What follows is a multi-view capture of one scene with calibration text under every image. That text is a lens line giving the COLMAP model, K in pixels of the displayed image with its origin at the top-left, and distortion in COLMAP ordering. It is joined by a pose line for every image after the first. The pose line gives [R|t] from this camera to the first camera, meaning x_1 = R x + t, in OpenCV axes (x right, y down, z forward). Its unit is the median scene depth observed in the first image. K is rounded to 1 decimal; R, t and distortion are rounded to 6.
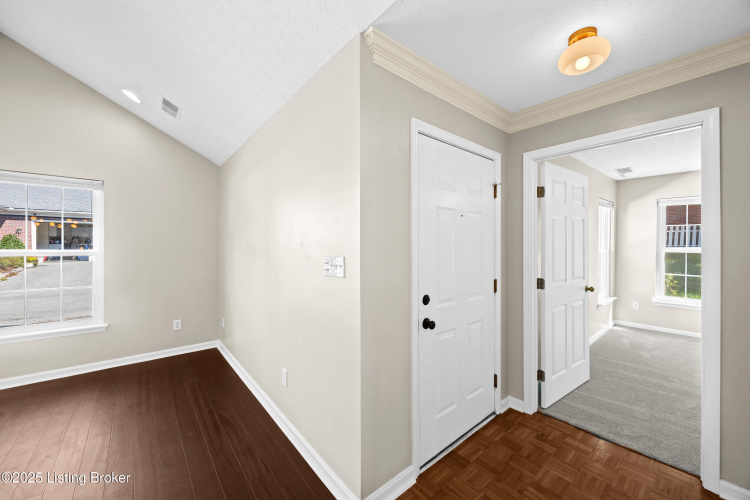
lens RADIAL K [[286.2, 0, 374.5], [0, 286.2, 247.6], [0, 0, 1]] dist [-0.007729, -0.000152]
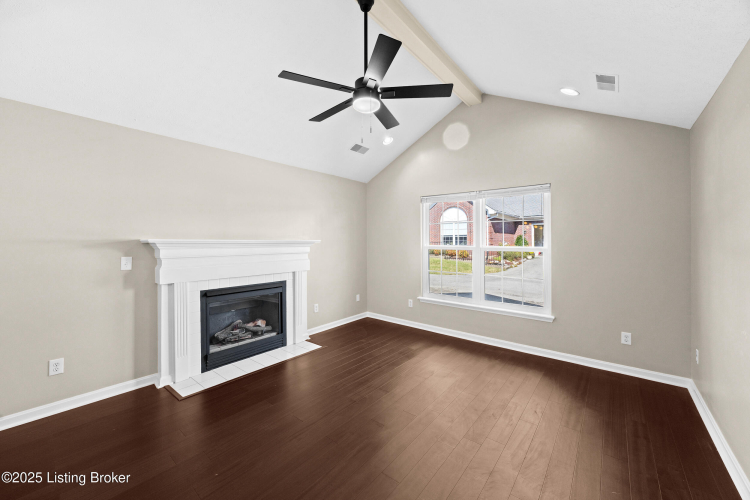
lens RADIAL K [[286.2, 0, 381.1], [0, 286.2, 238.3], [0, 0, 1]] dist [-0.007729, -0.000152]
pose [[0.186789, -0.018958, -0.982217, -0.010389], [-0.002867, 0.999799, -0.019842, -0.000525], [0.982396, 0.006522, 0.186697, 0.166985]]
